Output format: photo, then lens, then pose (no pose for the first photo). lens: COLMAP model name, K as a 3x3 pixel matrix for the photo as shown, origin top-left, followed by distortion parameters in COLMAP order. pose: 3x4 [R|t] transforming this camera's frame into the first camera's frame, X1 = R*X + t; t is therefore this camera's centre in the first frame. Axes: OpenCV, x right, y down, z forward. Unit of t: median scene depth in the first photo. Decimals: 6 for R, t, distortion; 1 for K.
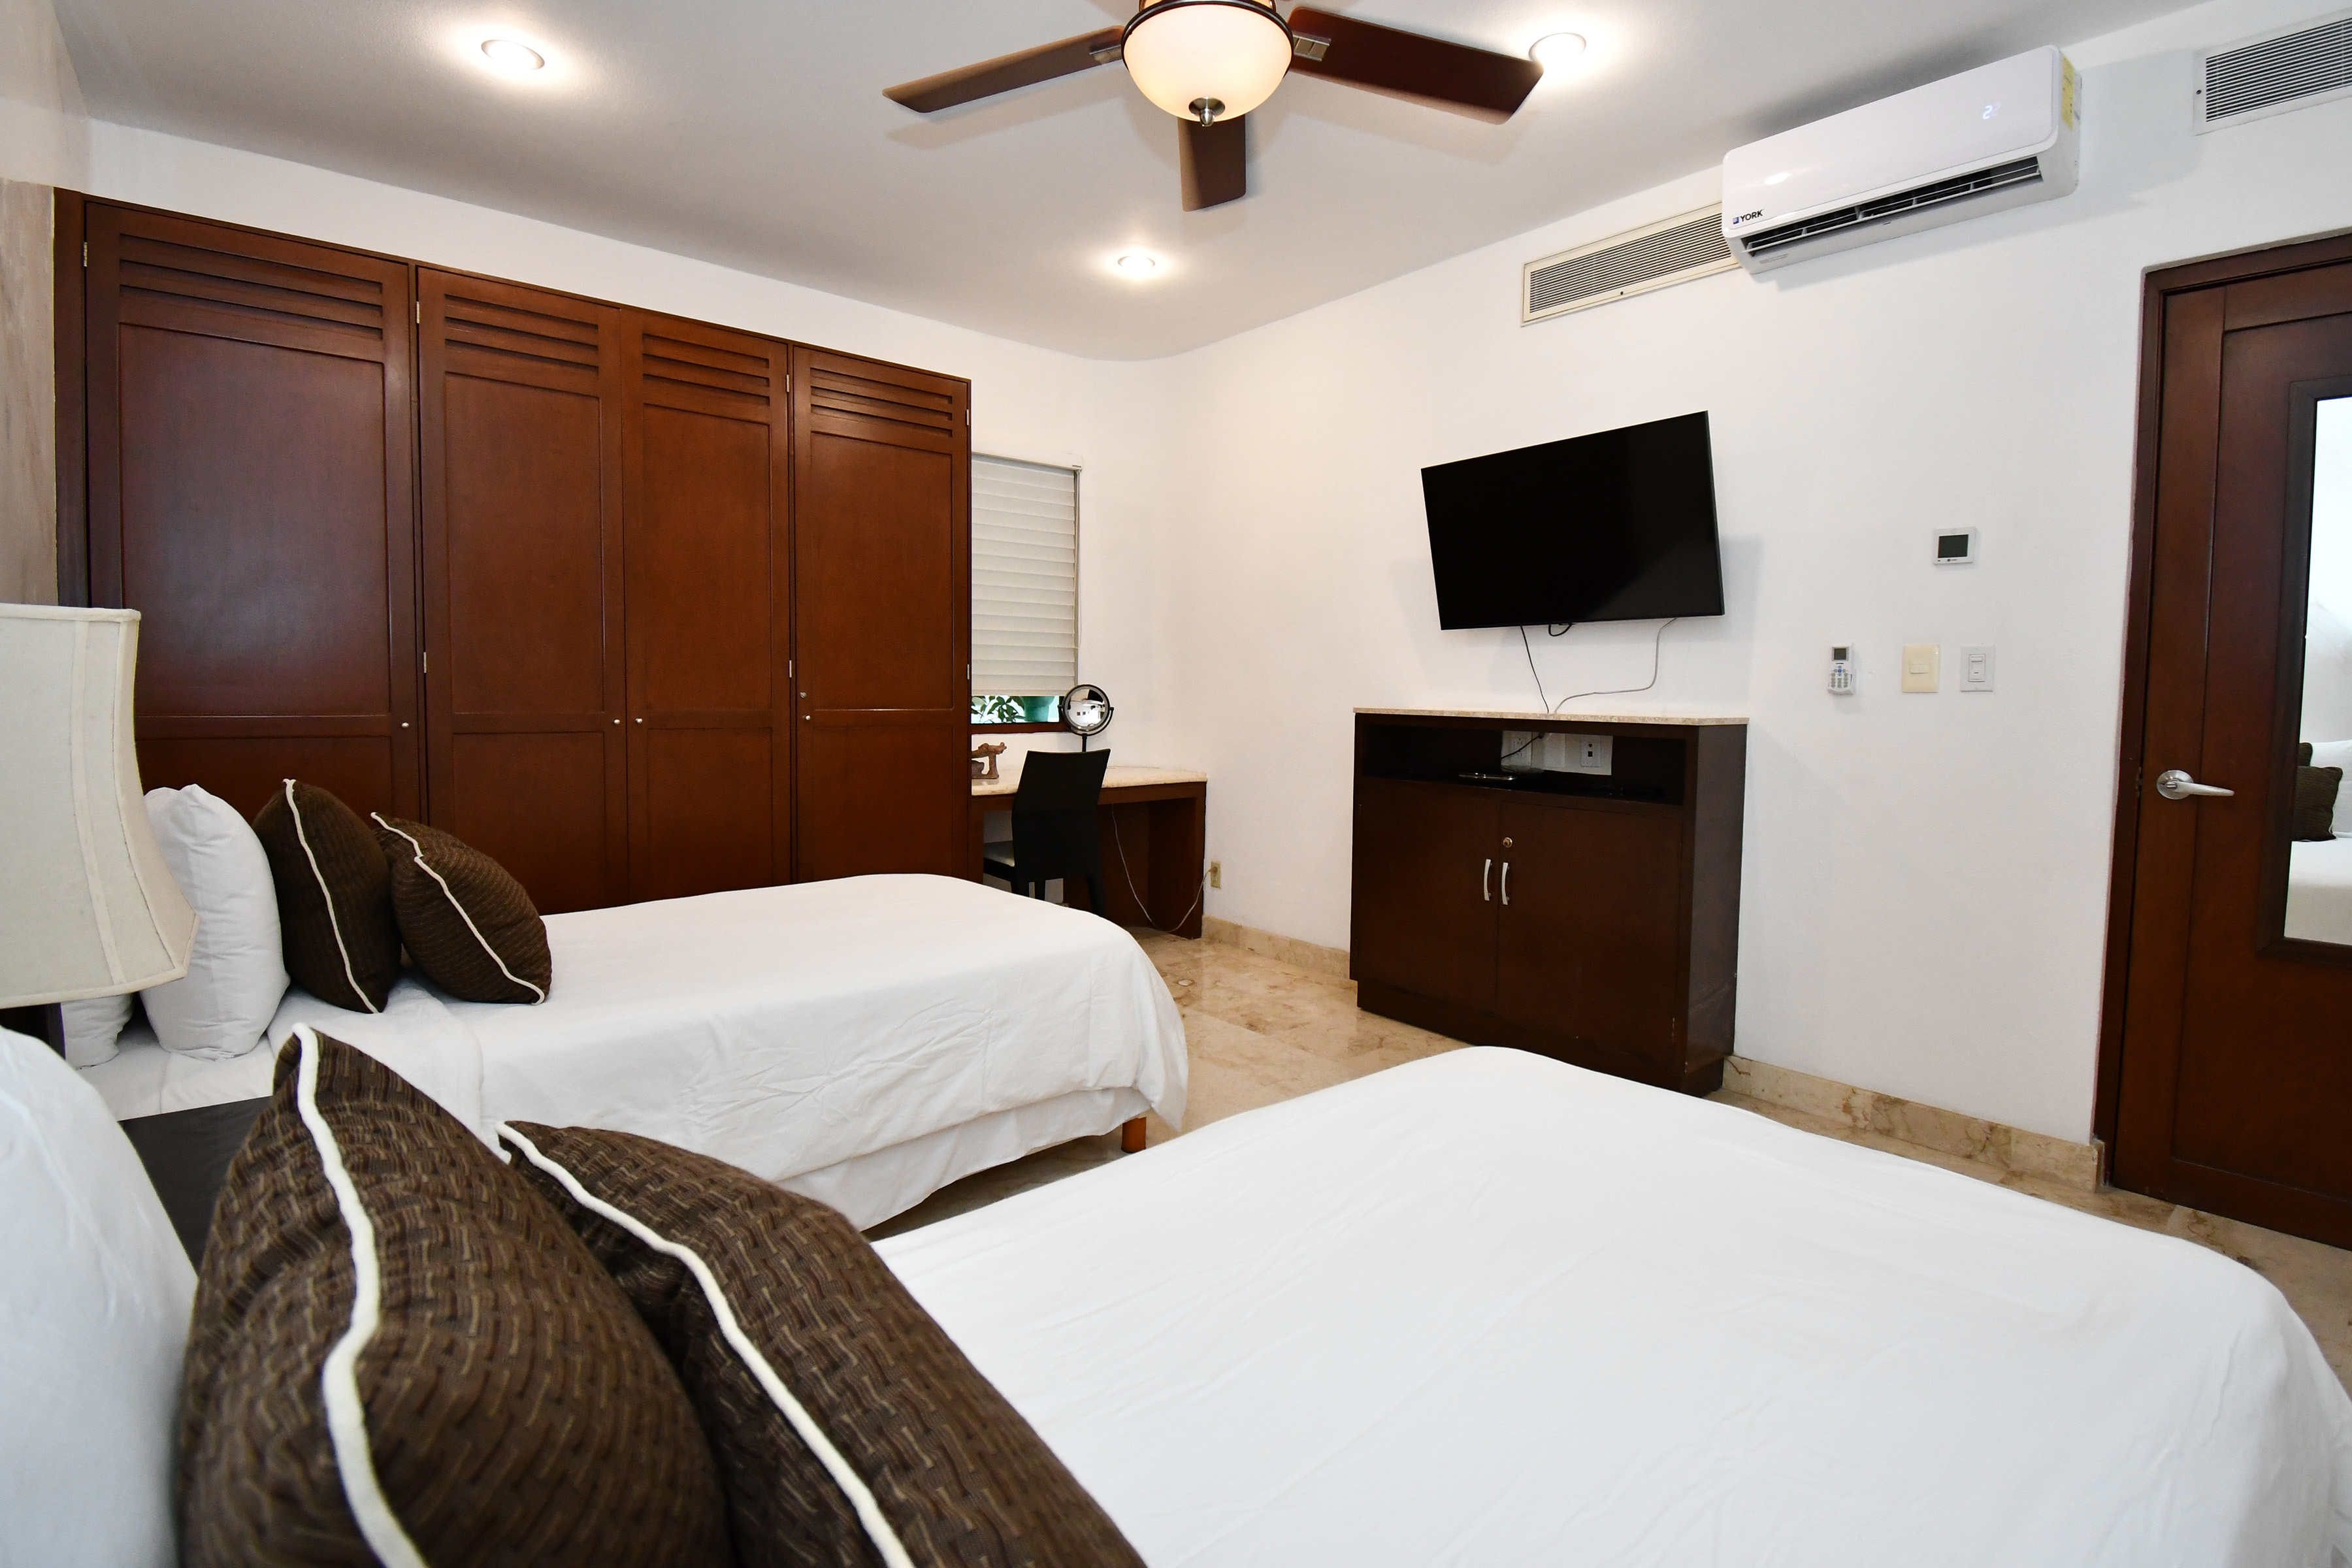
lens RADIAL K [[1055.3, 0, 1179.3], [0, 1055.3, 751.0], [0, 0, 1]] dist [0.025081, -0.030416]
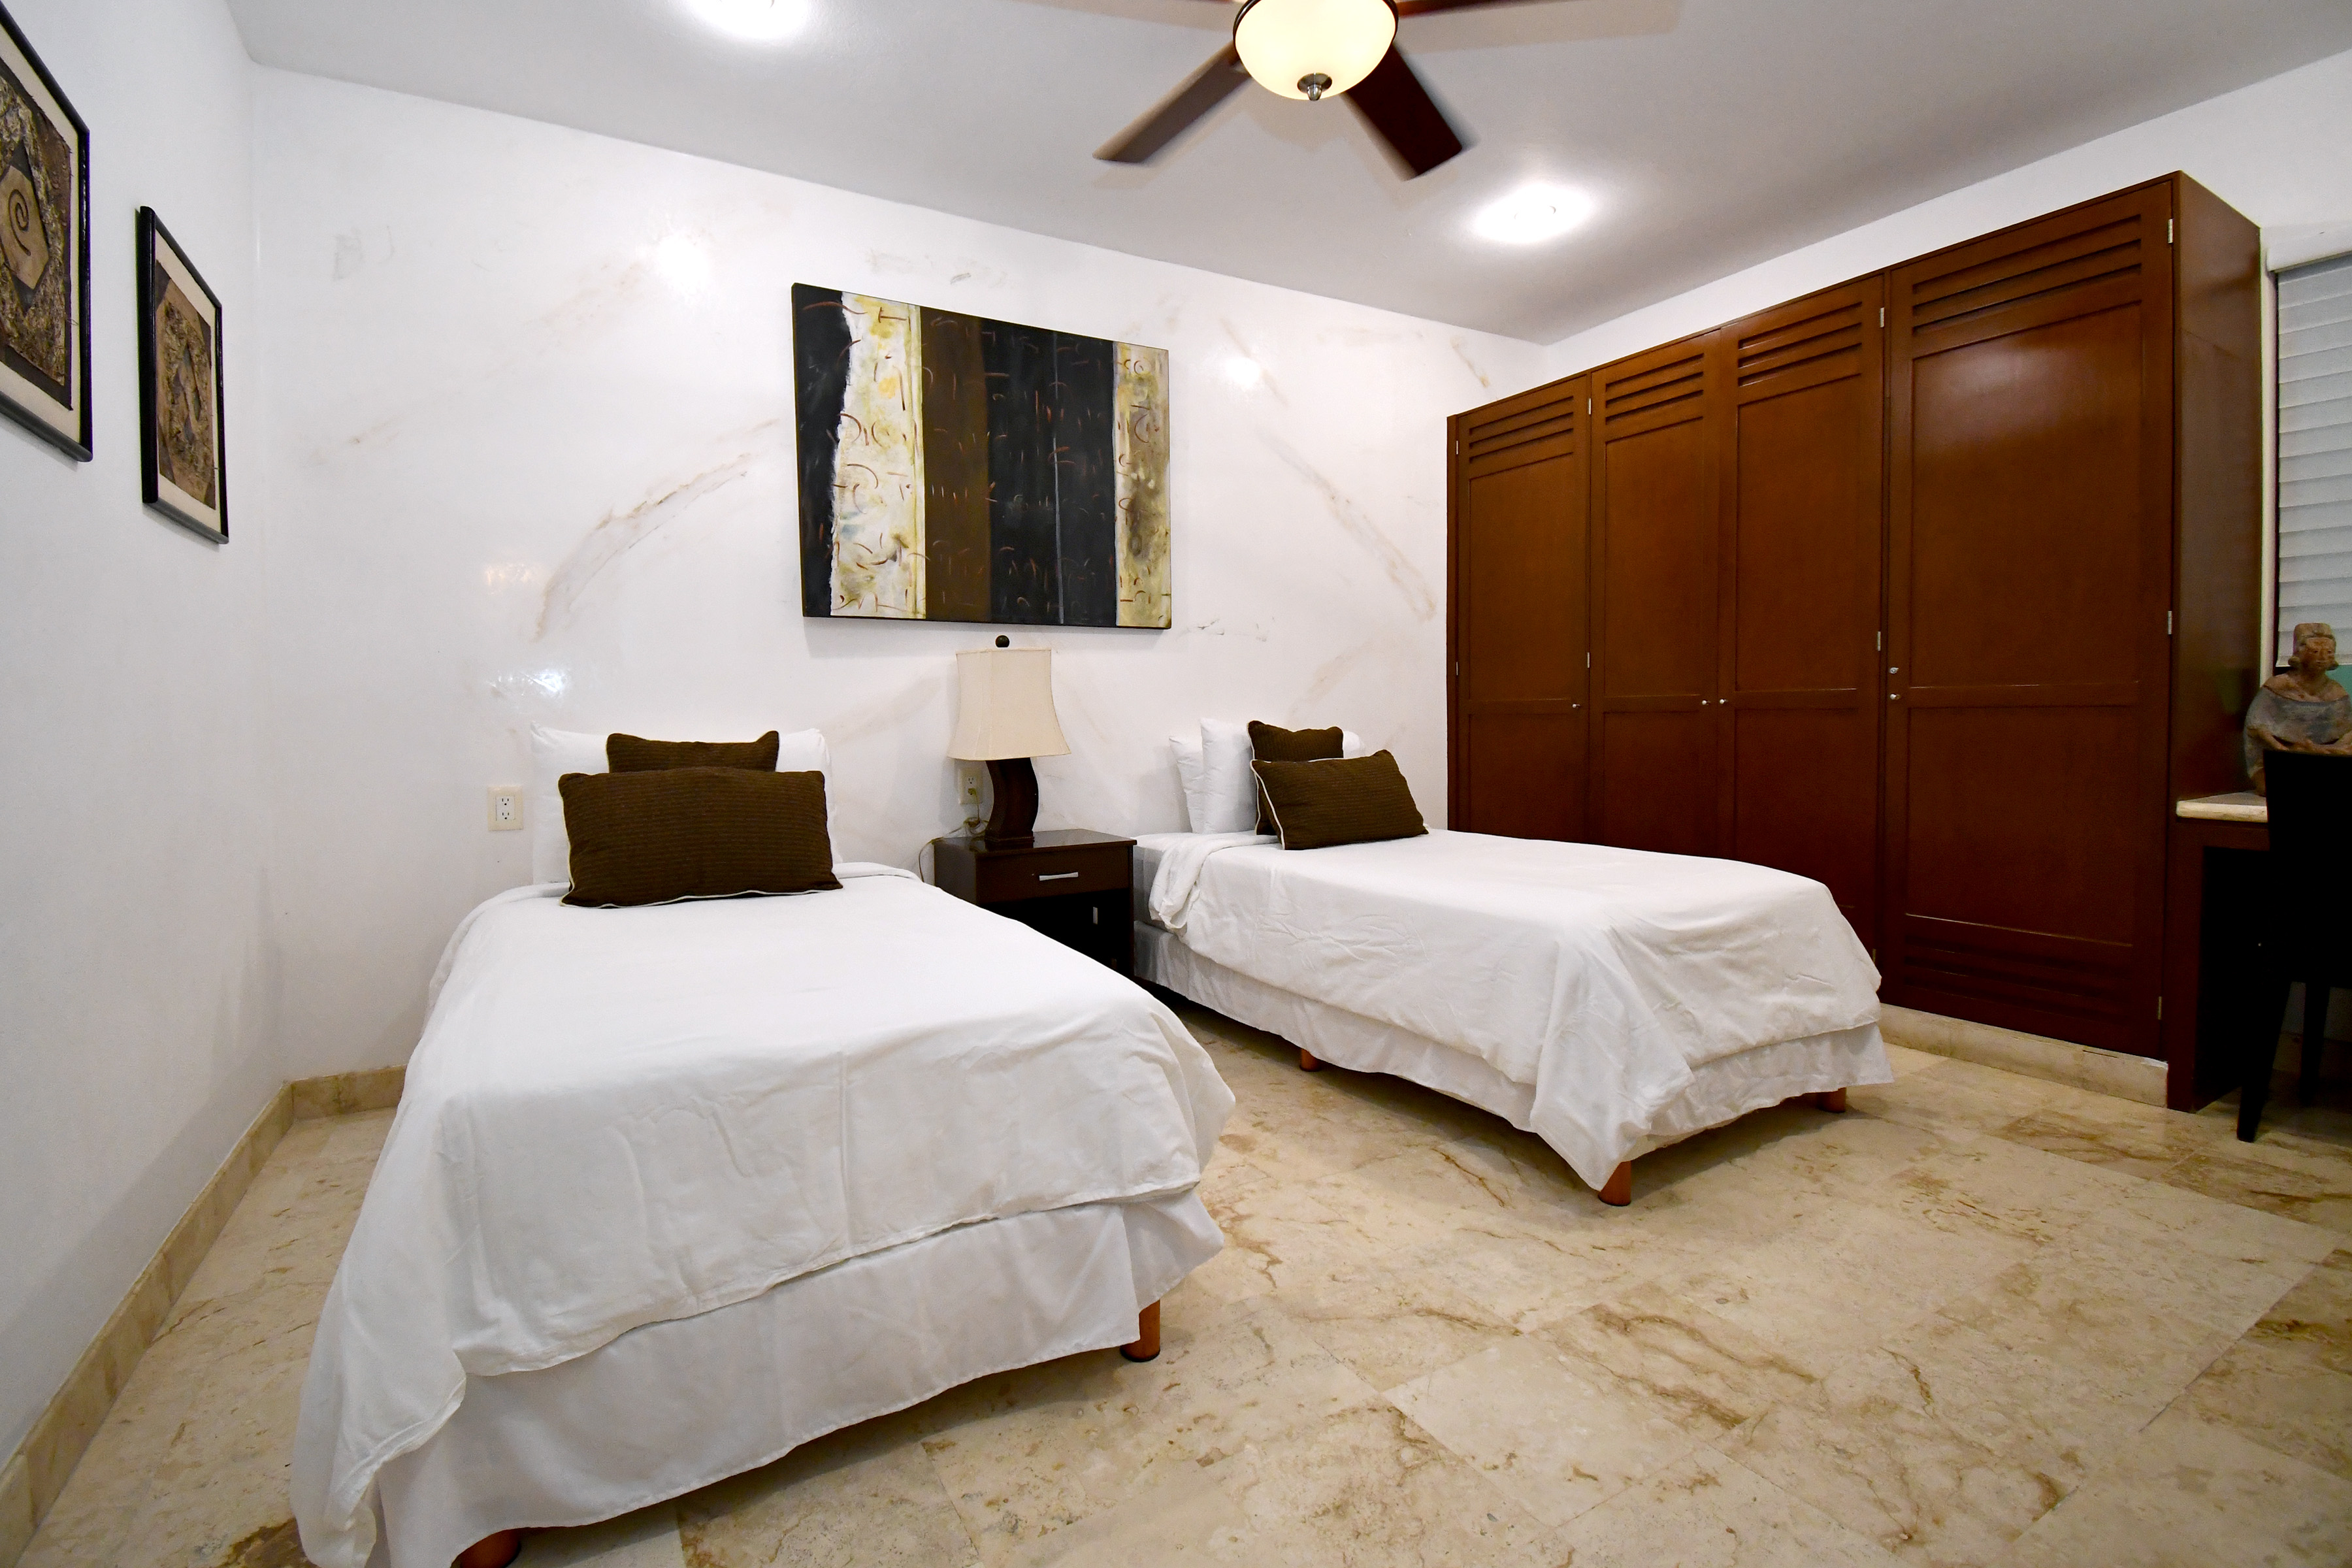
lens RADIAL K [[1055.3, 0, 1179.3], [0, 1055.3, 751.0], [0, 0, 1]] dist [0.025081, -0.030416]
pose [[-0.161045, 0.019457, -0.986755, 0.708198], [-0.051599, 0.998272, 0.028106, 0.022229], [0.985597, 0.055442, -0.159763, 0.685494]]
